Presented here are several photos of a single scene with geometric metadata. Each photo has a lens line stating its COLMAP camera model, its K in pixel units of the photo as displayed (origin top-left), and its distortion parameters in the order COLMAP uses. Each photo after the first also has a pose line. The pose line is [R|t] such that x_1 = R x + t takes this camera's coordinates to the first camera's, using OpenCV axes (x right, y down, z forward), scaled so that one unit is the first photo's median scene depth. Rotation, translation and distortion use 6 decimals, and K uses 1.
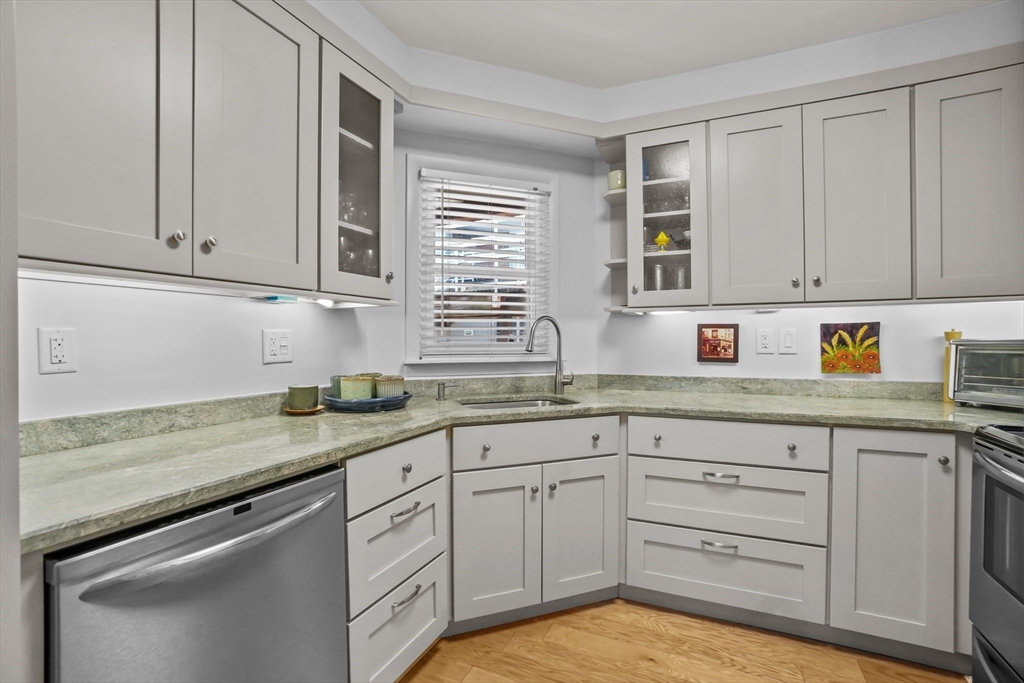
lens RADIAL K [[455.6, 0, 512.0], [0, 455.6, 341.5], [0, 0, 1]] dist [-0.065098, 0.024449]
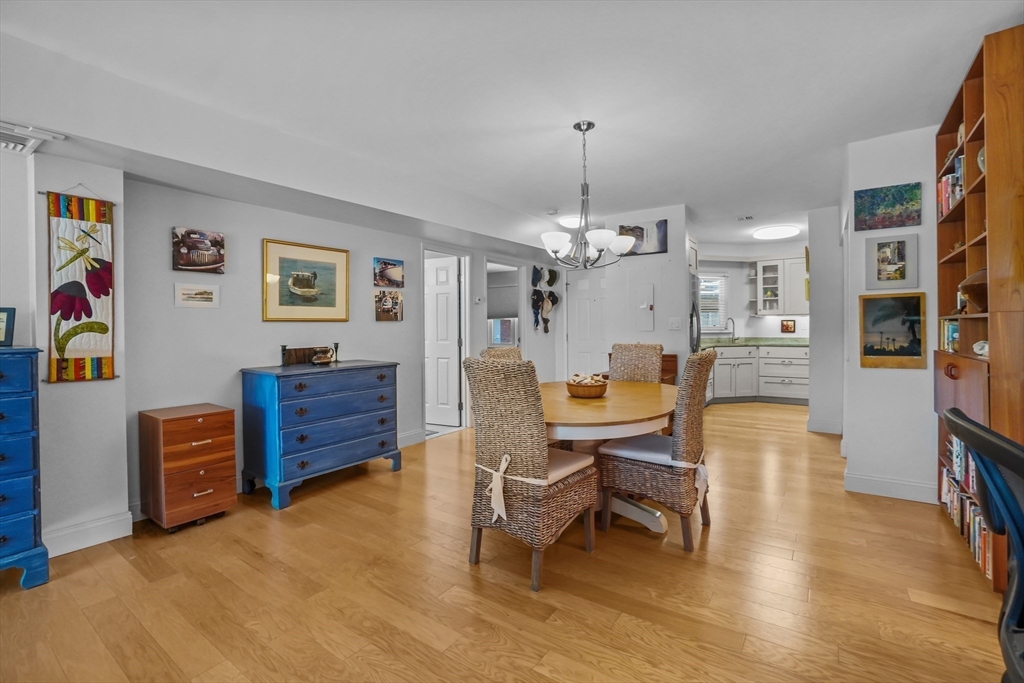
lens RADIAL K [[451.6, 0, 514.0], [0, 451.6, 334.0], [0, 0, 1]] dist [-0.062250, 0.023179]
pose [[0.983630, -0.002956, -0.180174, -0.964765], [0.003909, 0.999980, 0.004934, 0.039974], [0.180156, -0.005557, 0.983622, -2.652795]]
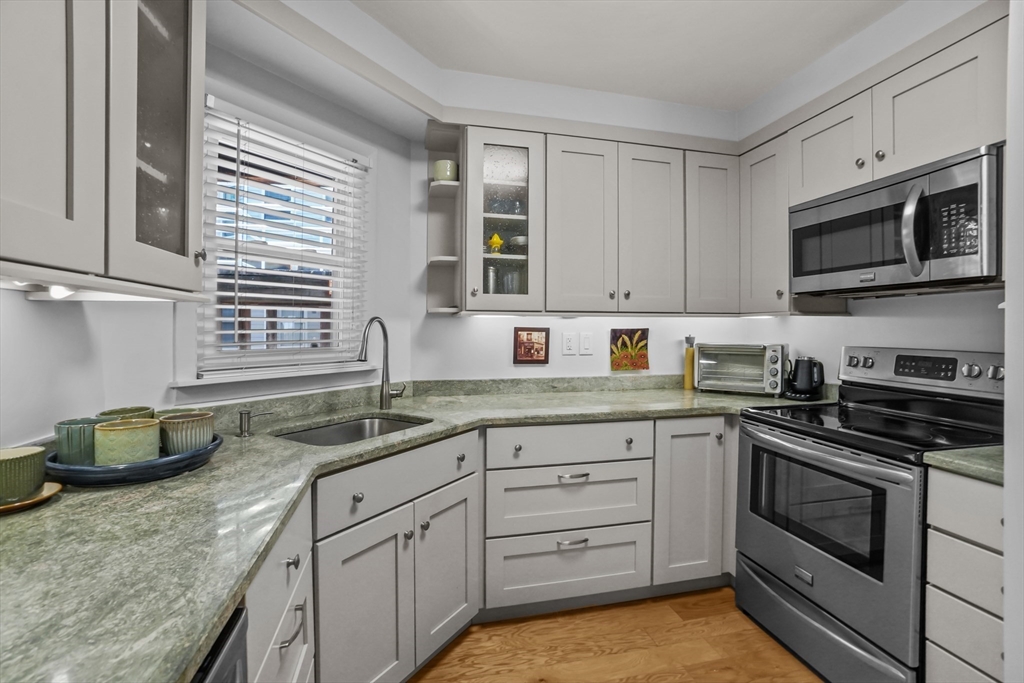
lens RADIAL K [[454.8, 0, 513.1], [0, 454.8, 329.2], [0, 0, 1]] dist [-0.055409, 0.012625]
pose [[0.790124, 0.005366, 0.612924, -0.264830], [-0.004151, 0.999986, -0.003403, -0.036528], [-0.612933, 0.000144, 0.790135, 0.219779]]
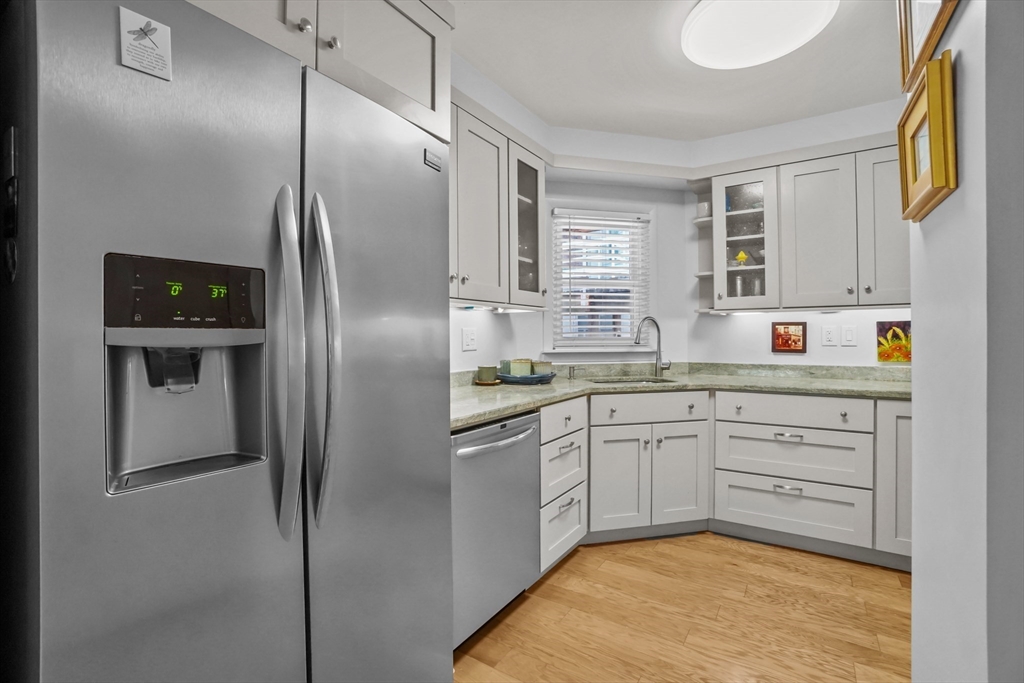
lens RADIAL K [[451.6, 0, 514.0], [0, 451.6, 334.0], [0, 0, 1]] dist [-0.062250, 0.023179]
pose [[0.987995, -0.001709, -0.154479, -0.125488], [0.000401, 0.999964, -0.008500, 0.004976], [0.154488, 0.008336, 0.987960, -0.386842]]
